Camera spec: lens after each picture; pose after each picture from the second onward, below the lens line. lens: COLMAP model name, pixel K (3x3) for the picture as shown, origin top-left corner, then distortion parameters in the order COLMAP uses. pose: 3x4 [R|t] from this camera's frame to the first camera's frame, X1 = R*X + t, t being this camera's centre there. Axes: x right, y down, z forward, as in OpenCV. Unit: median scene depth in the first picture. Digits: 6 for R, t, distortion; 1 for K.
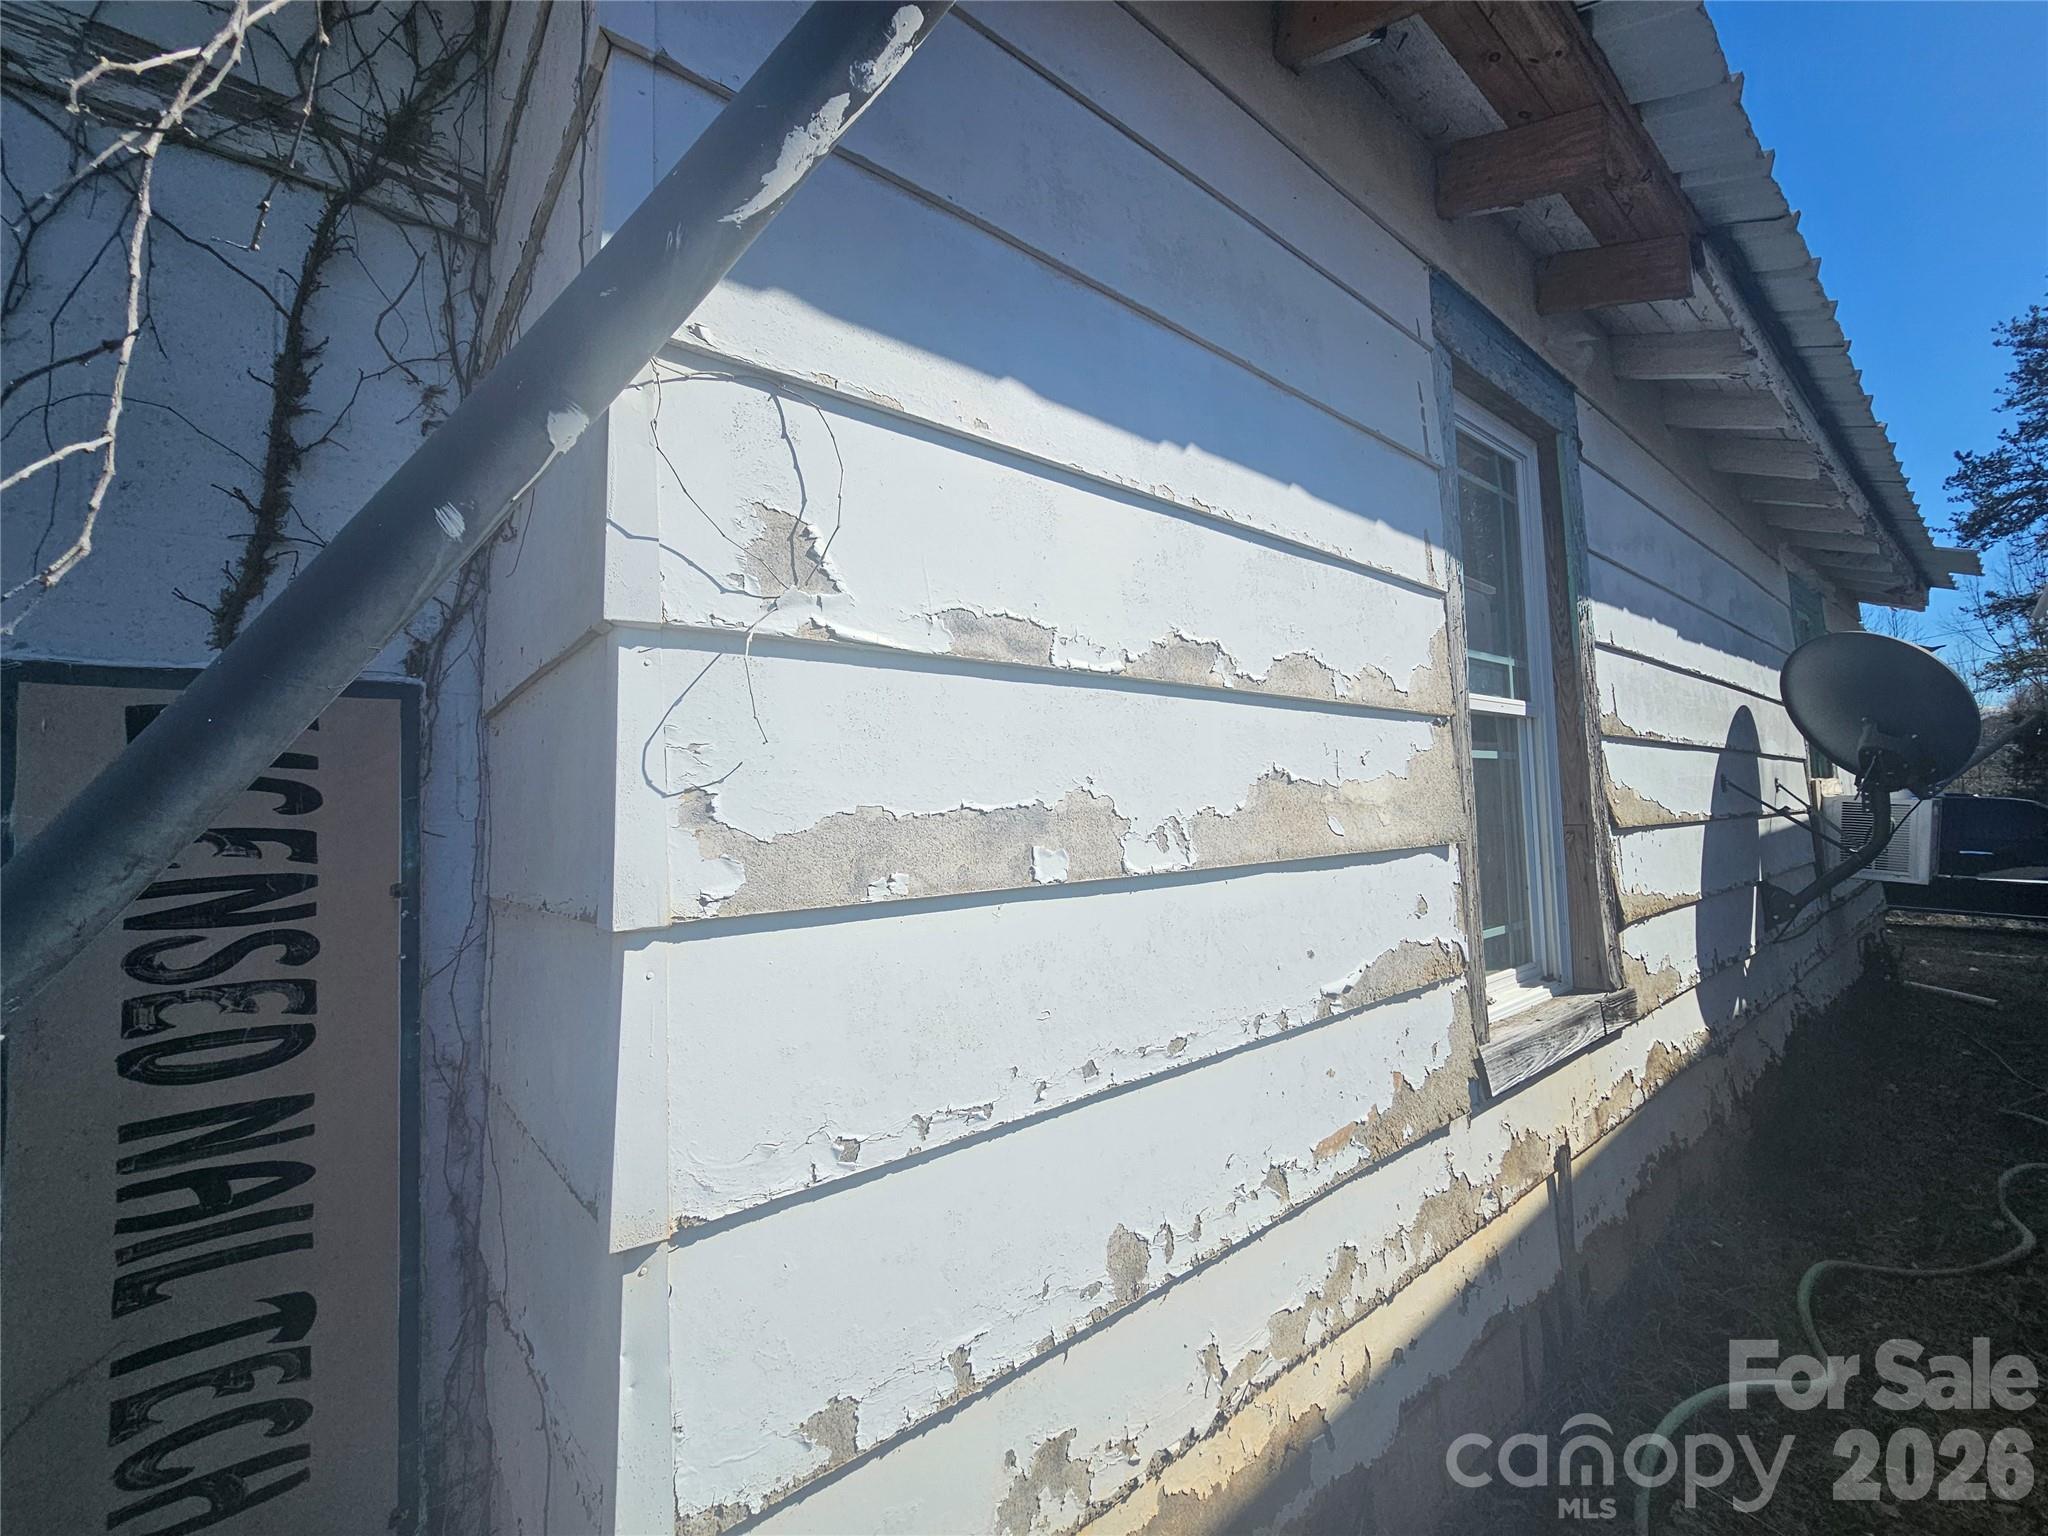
lens RADIAL K [[837.3, 0, 1029.7], [0, 837.3, 765.6], [0, 0, 1]] dist [-0.003675, 0.001510]
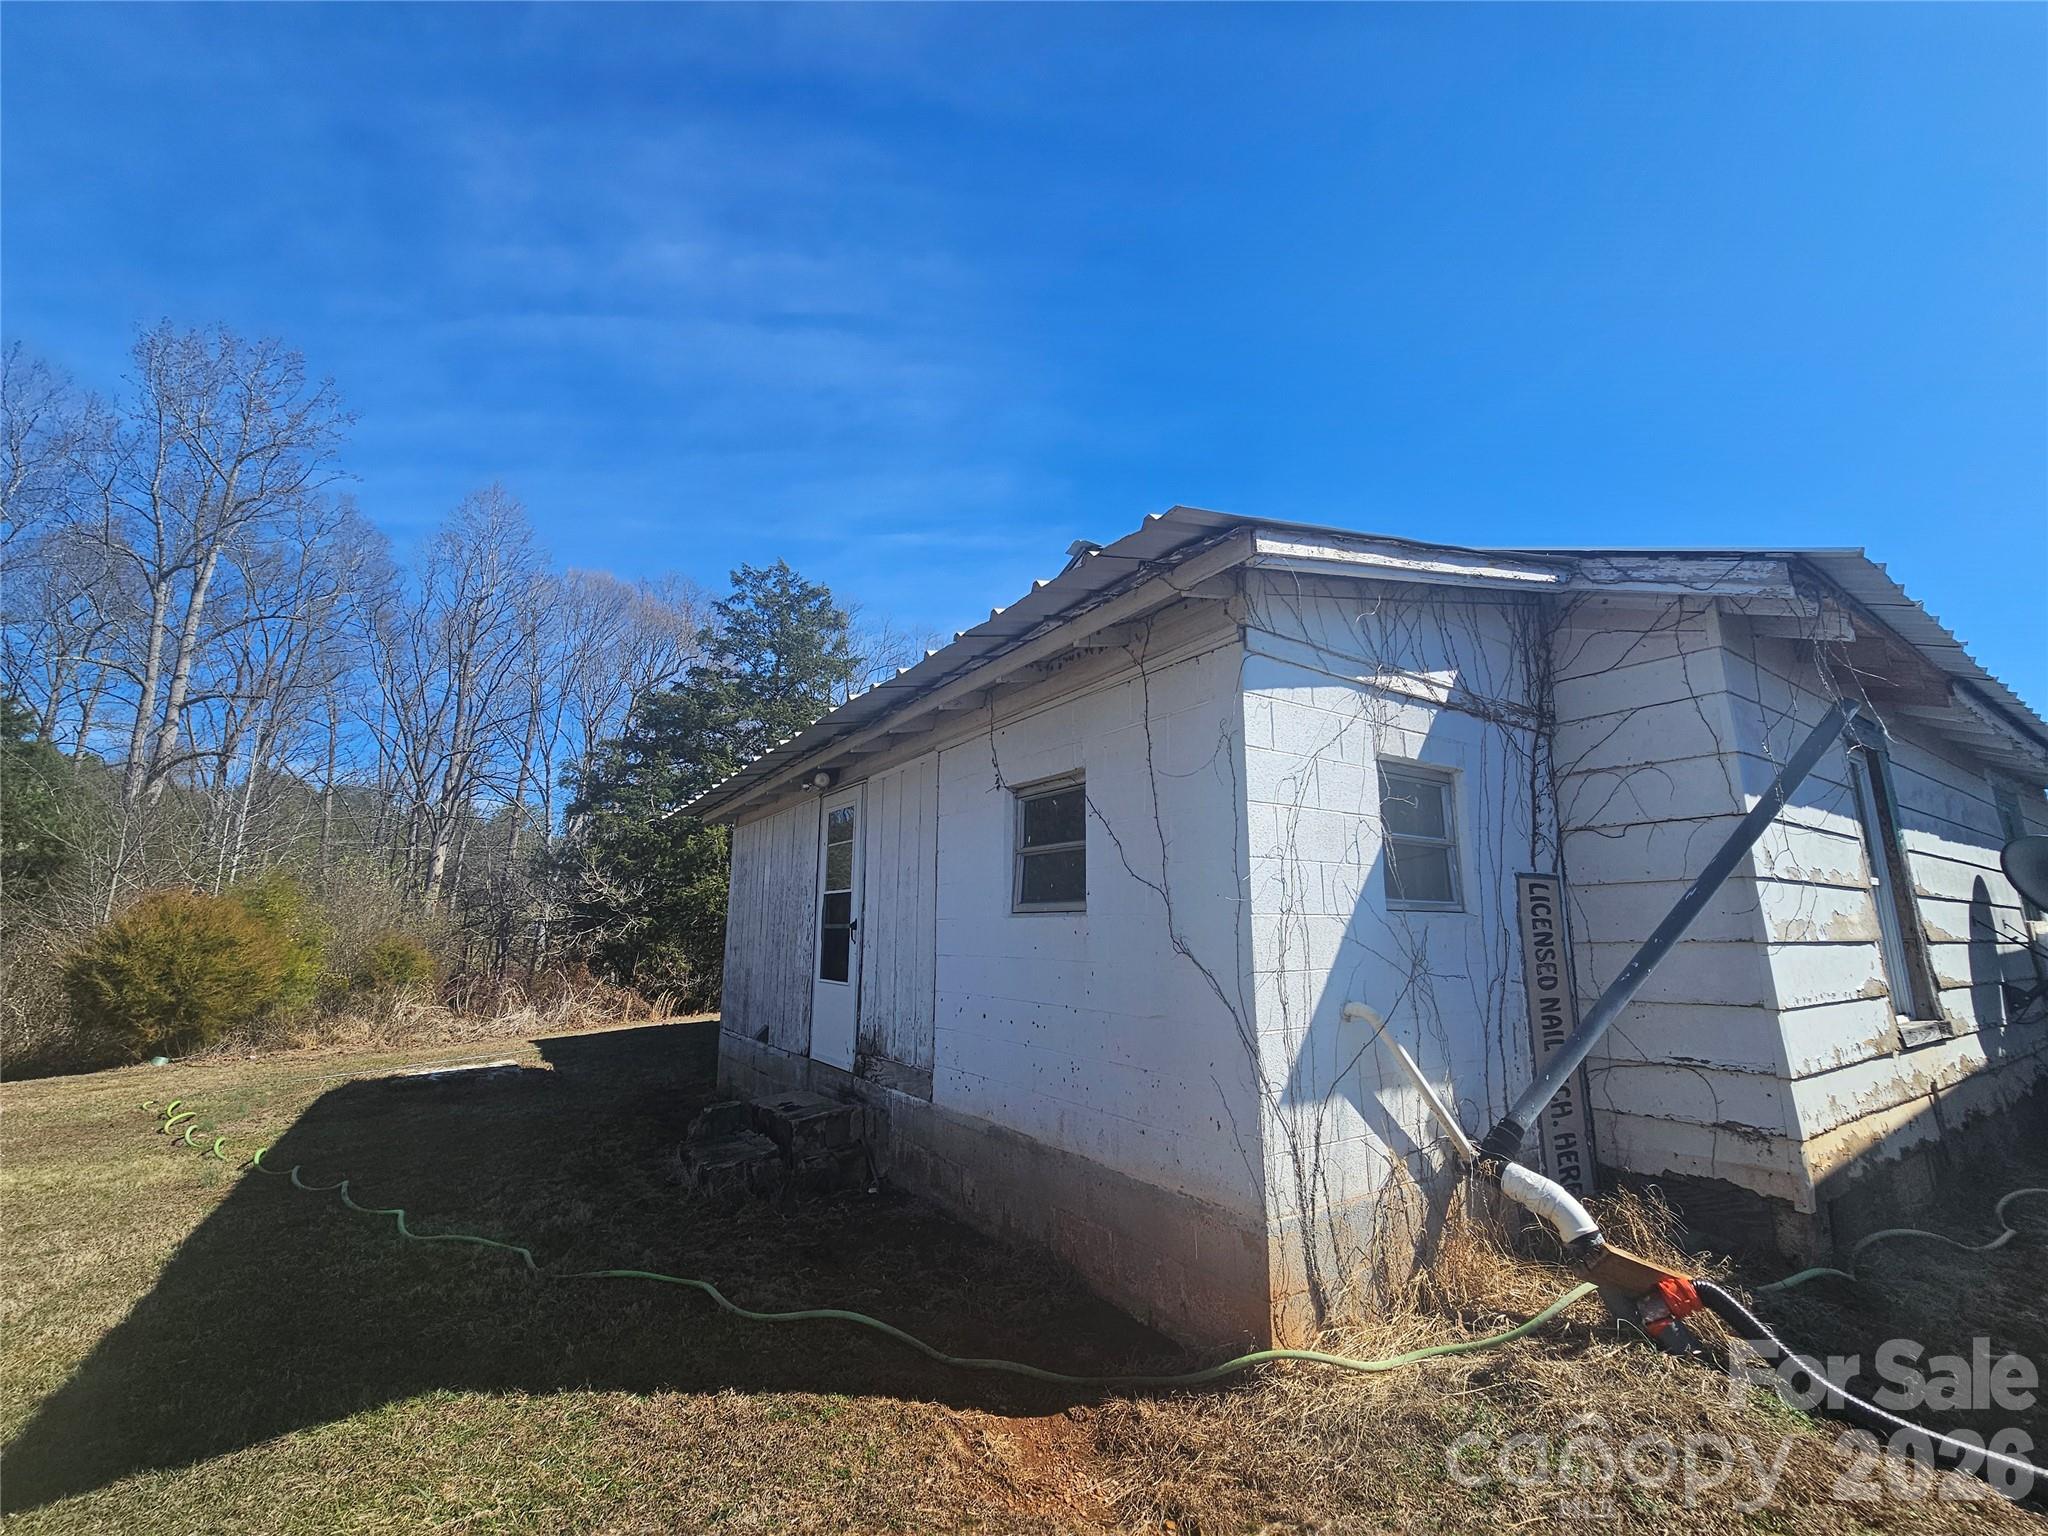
lens RADIAL K [[837.3, 0, 1016.2], [0, 837.3, 765.8], [0, 0, 1]] dist [-0.003675, 0.001510]
pose [[0.993568, 0.015116, -0.112222, -1.069405], [-0.029980, 0.990799, -0.131979, -0.011749], [0.109195, 0.134495, 0.984880, -1.084816]]
